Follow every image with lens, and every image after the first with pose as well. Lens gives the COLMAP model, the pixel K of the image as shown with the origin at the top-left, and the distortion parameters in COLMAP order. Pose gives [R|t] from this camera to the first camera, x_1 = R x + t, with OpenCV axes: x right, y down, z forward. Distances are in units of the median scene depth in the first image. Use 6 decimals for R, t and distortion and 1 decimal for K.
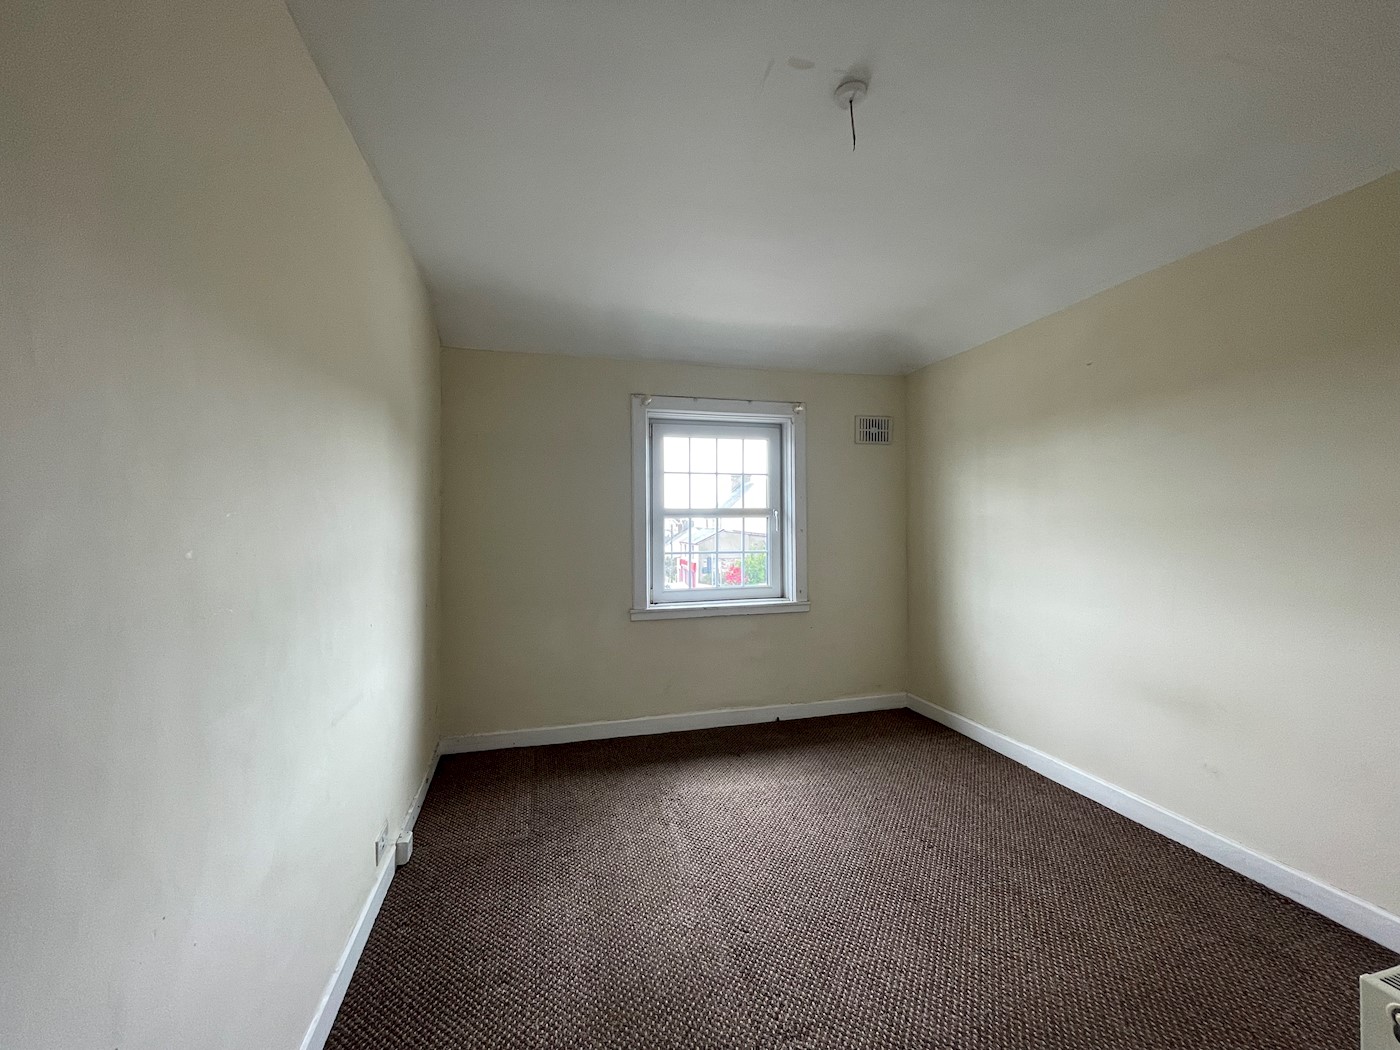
lens RADIAL K [[561.9, 0, 710.3], [0, 561.9, 518.7], [0, 0, 1]] dist [-0.001247, -0.000195]
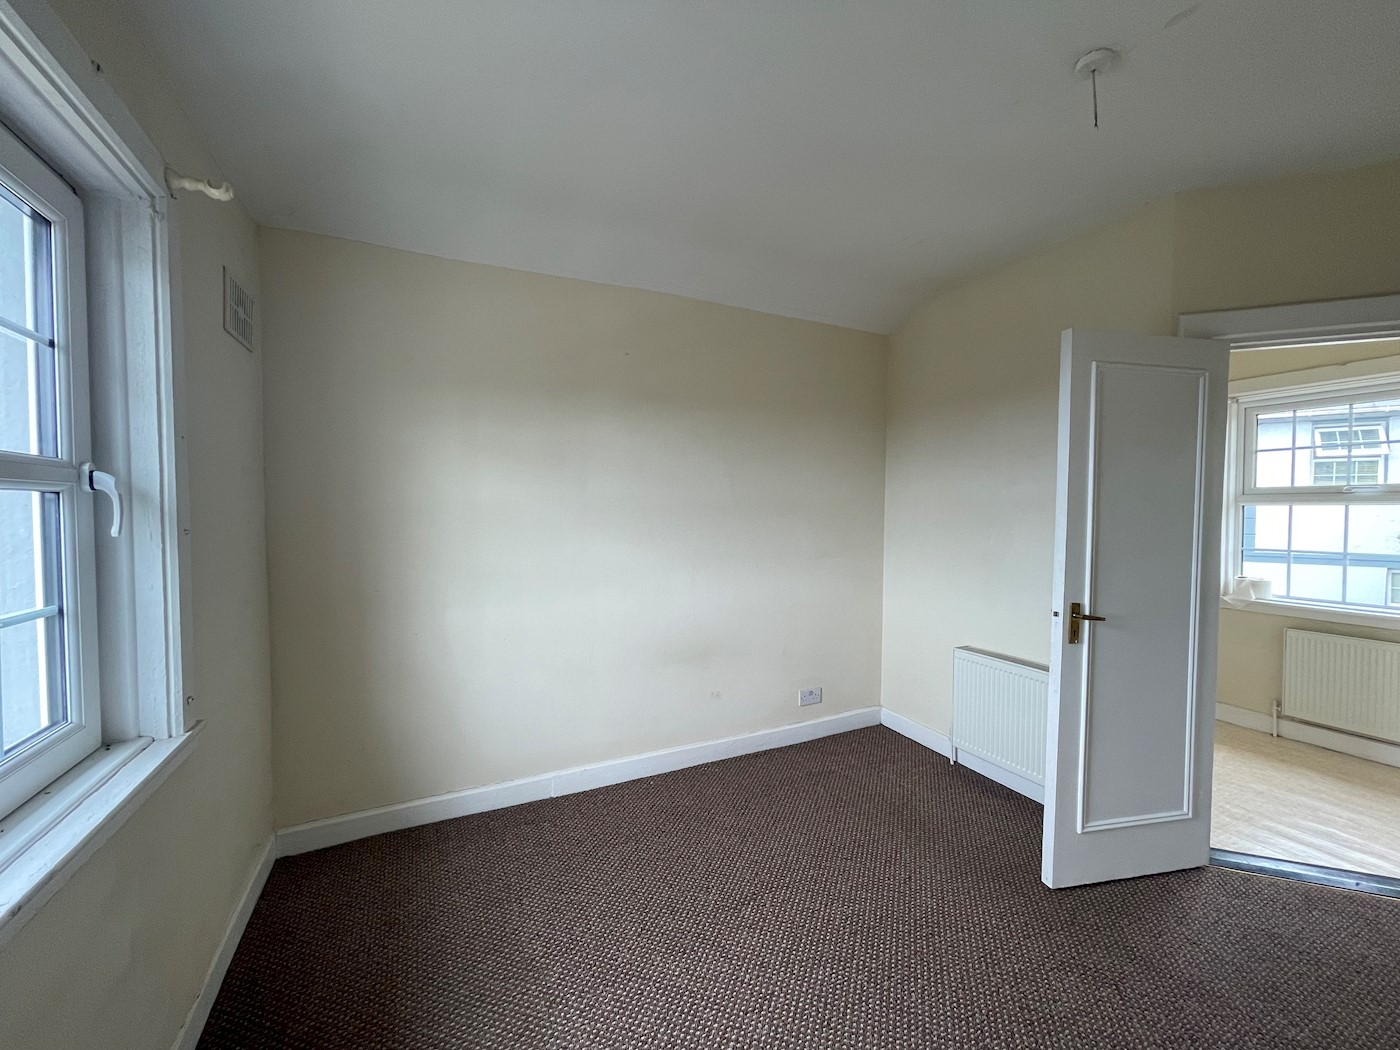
lens RADIAL K [[561.9, 0, 703.8], [0, 561.9, 525.7], [0, 0, 1]] dist [-0.001247, -0.000195]
pose [[-0.148454, -0.023905, 0.988630, -0.245960], [0.000439, 0.999706, 0.024239, 0.008526], [-0.988919, 0.004033, -0.148400, 0.734707]]
